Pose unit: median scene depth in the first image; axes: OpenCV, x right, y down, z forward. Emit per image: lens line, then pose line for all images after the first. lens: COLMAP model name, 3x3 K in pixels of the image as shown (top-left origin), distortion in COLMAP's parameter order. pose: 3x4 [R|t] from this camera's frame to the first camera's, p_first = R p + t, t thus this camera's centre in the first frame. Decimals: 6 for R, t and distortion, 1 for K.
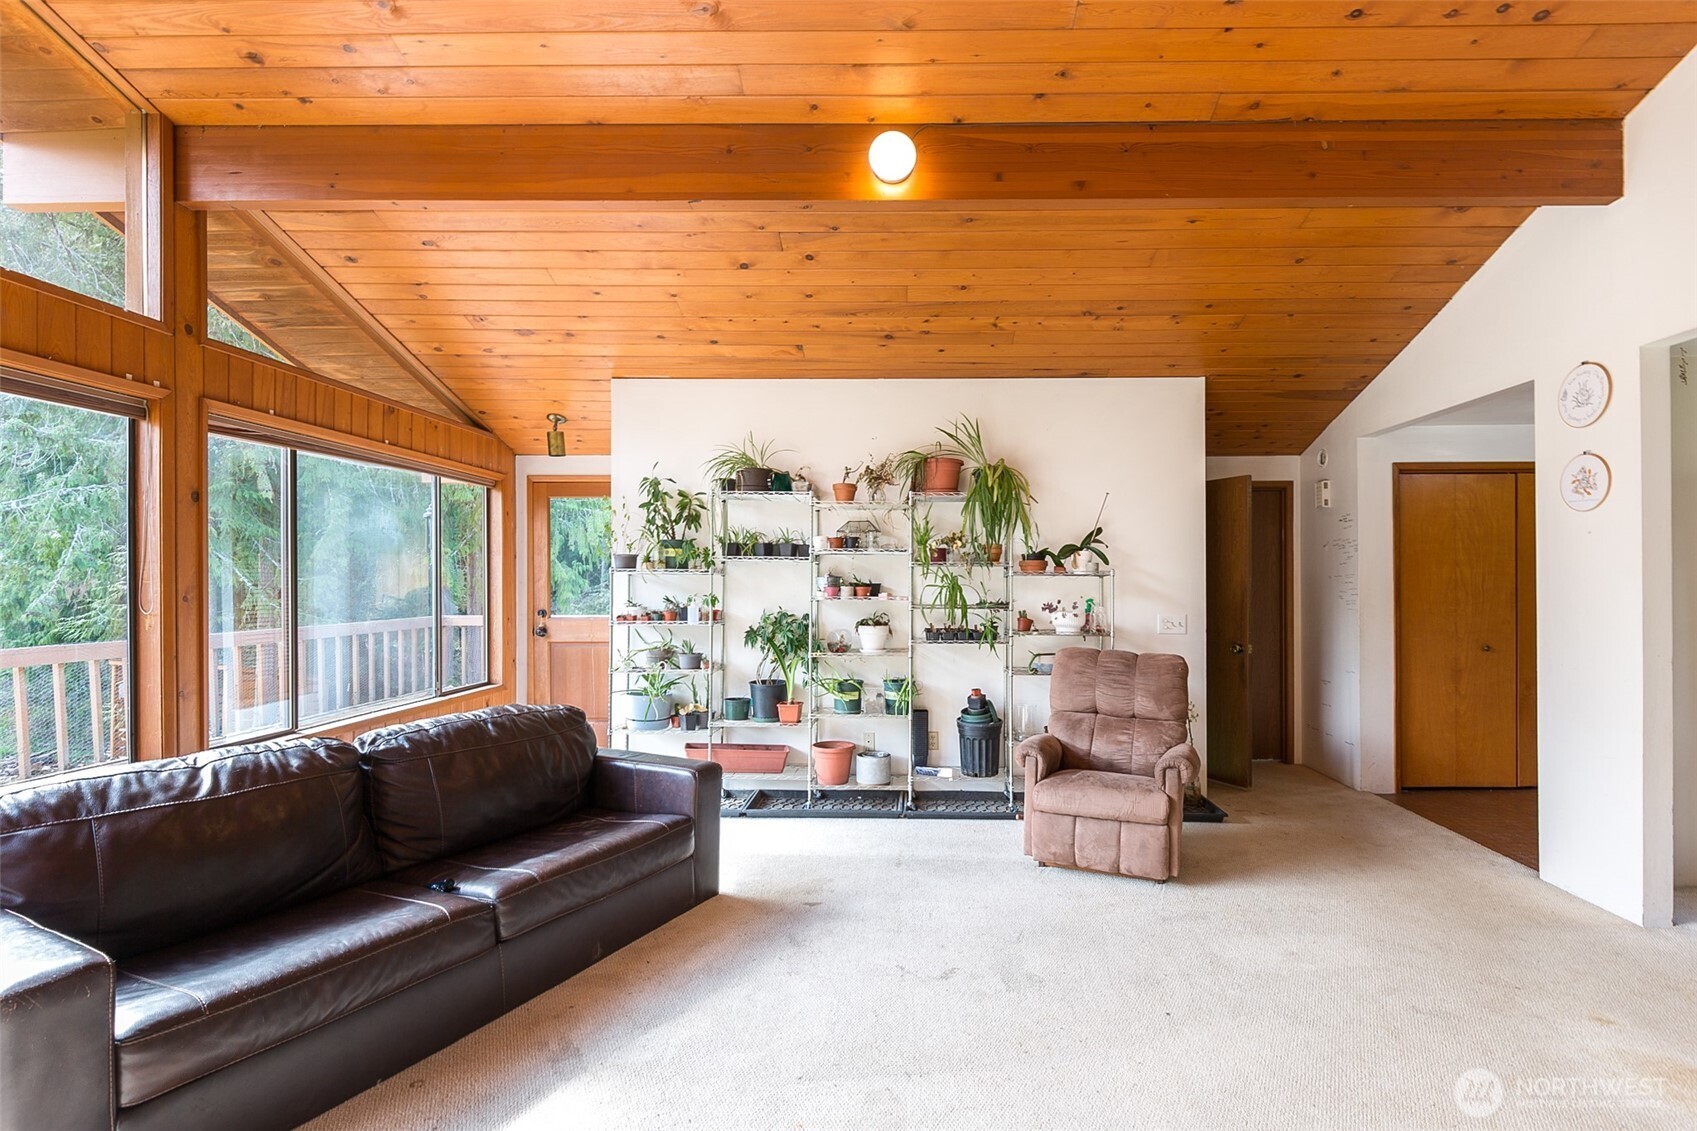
lens RADIAL K [[798.1, 0, 902.0], [0, 798.1, 578.9], [0, 0, 1]] dist [0.027718, -0.017072]
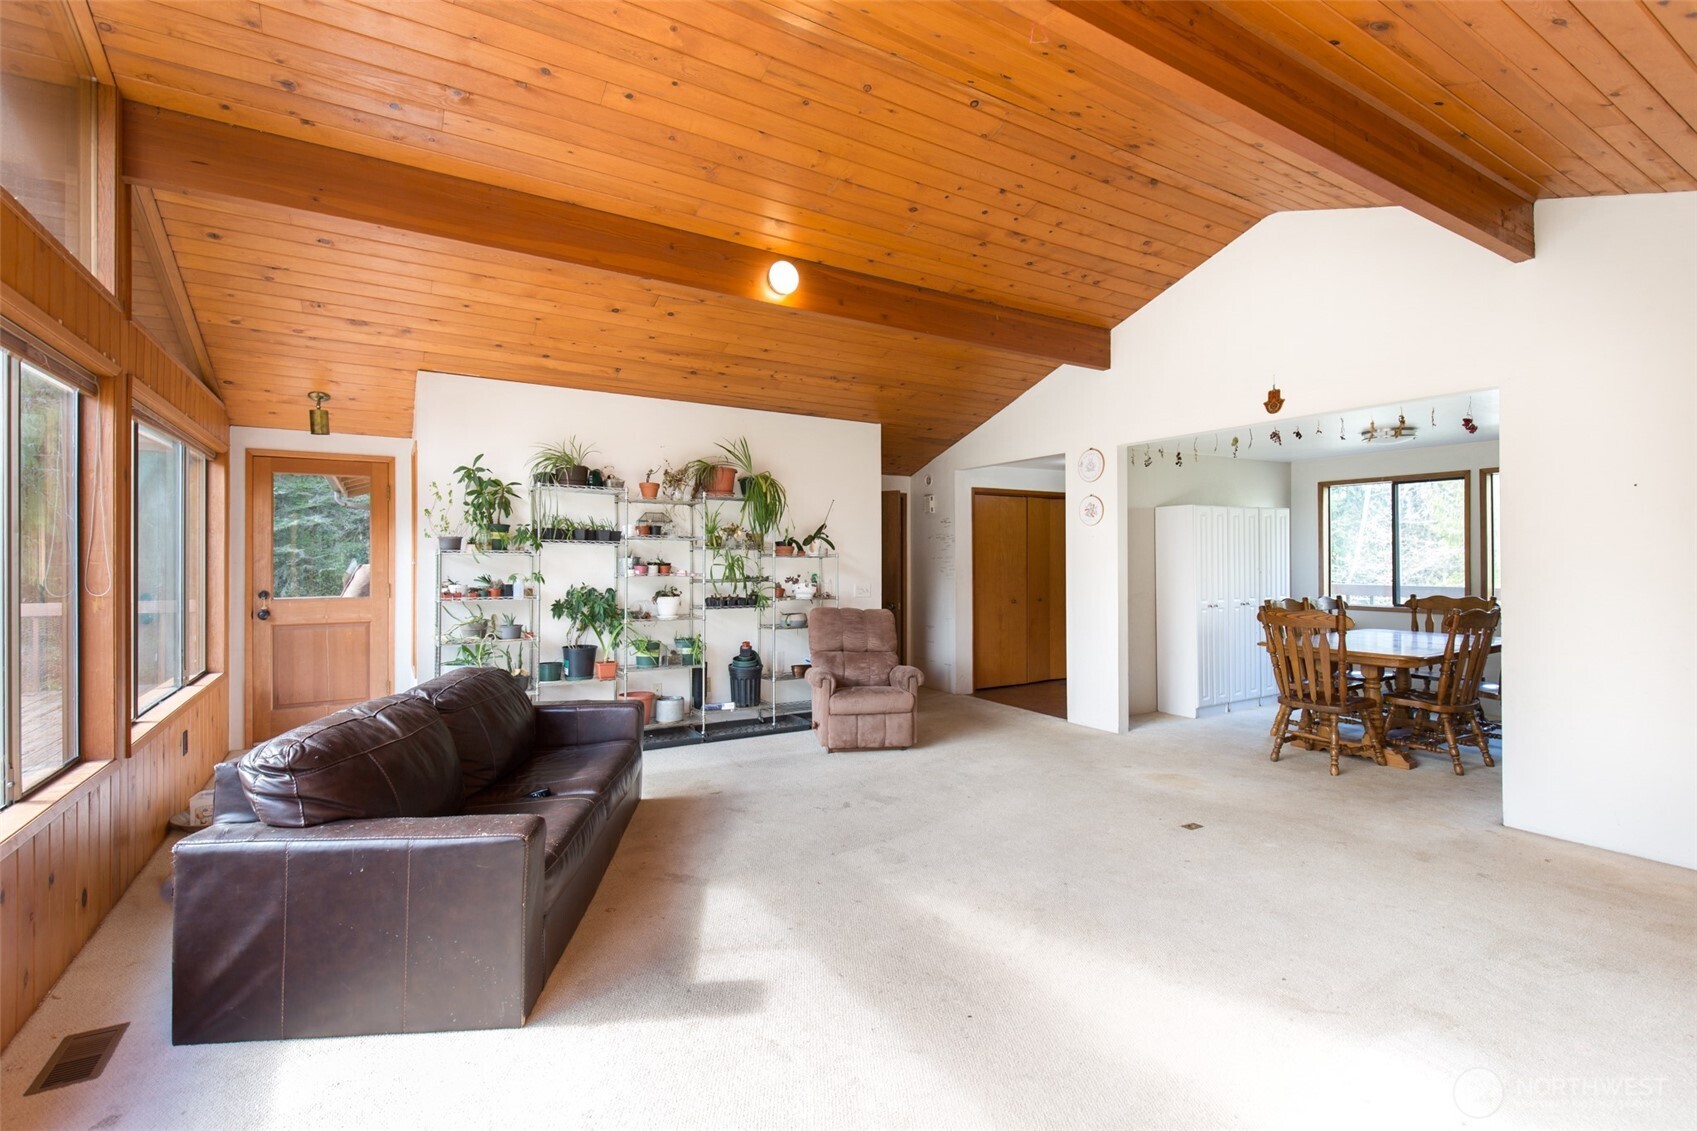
lens RADIAL K [[778.3, 0, 852.0], [0, 778.3, 552.3], [0, 0, 1]] dist [0.049822, -0.033432]
pose [[0.845028, 0.005718, 0.534691, -0.460539], [-0.002274, 0.999972, -0.007100, -0.003414], [-0.534717, 0.004784, 0.845018, -0.199882]]
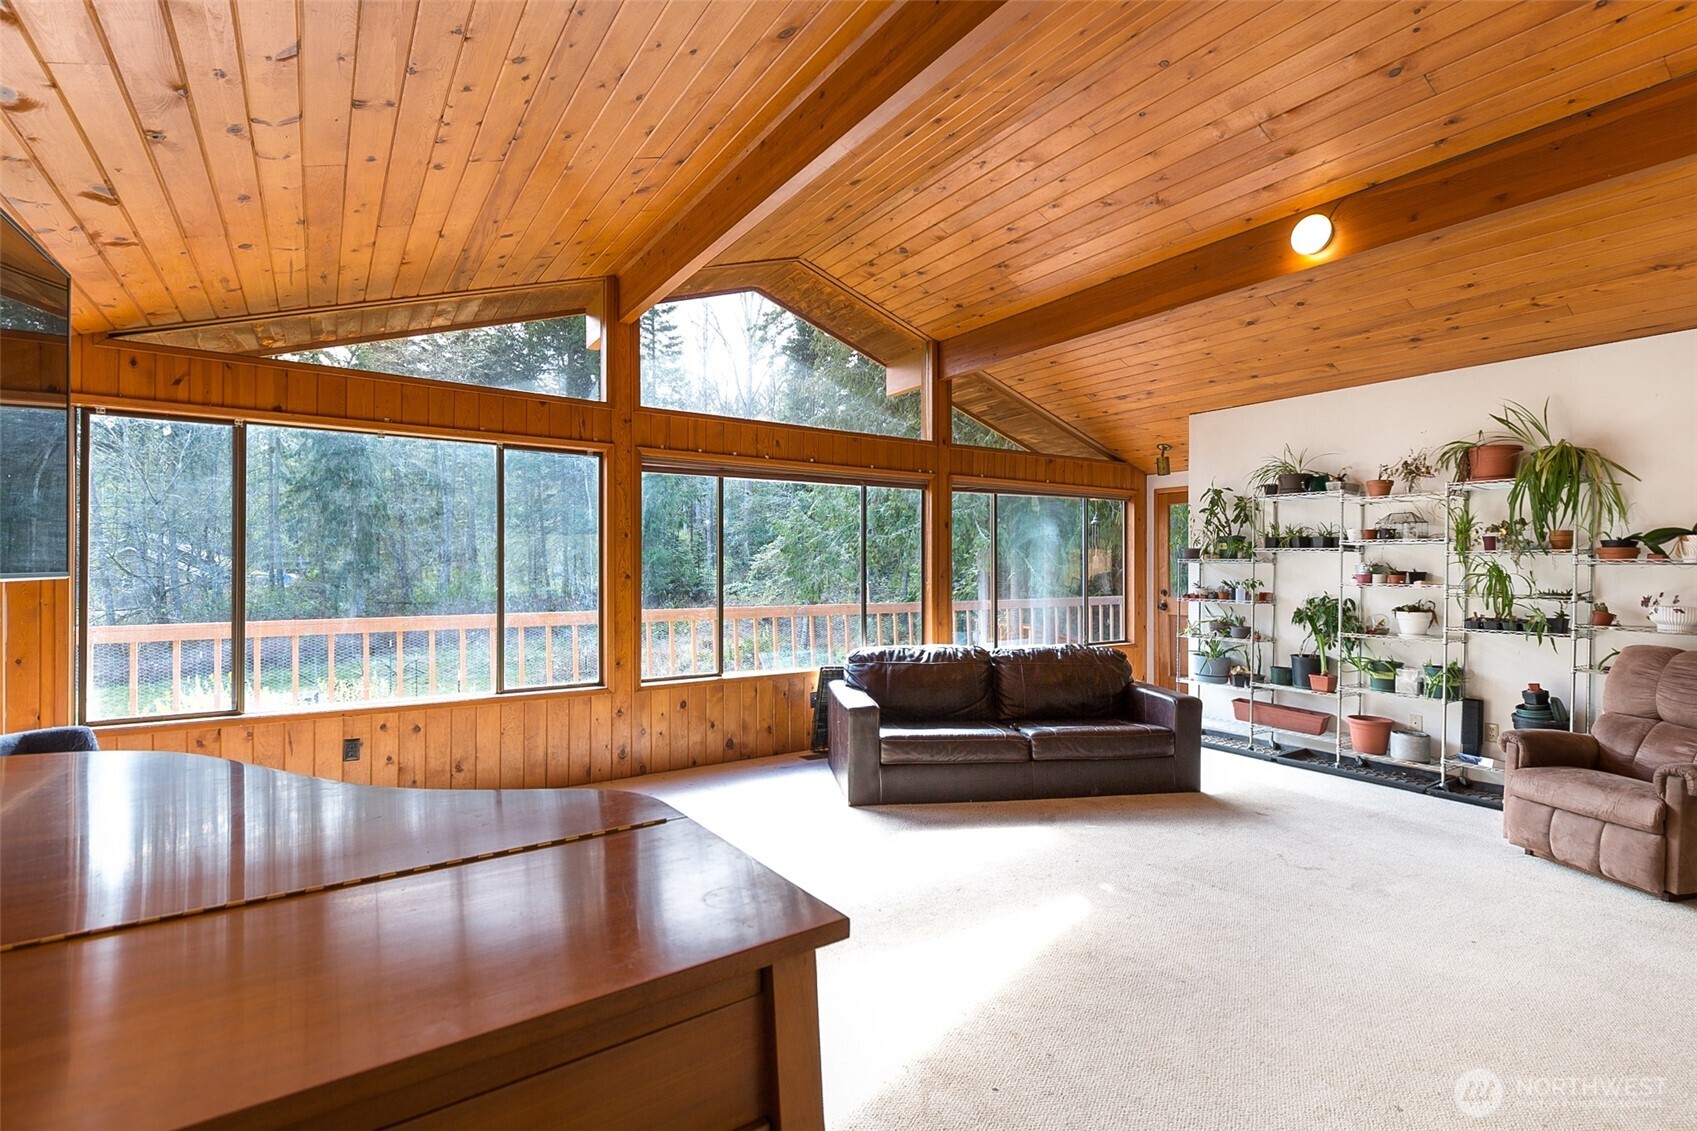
lens RADIAL K [[781.8, 0, 848.5], [0, 781.8, 565.5], [0, 0, 1]] dist [0.013470, -0.000333]
pose [[0.570772, 0.000365, -0.821108, 0.400985], [-0.001185, 0.999999, -0.000379, -0.001025], [0.821108, 0.001189, 0.570772, -0.210273]]
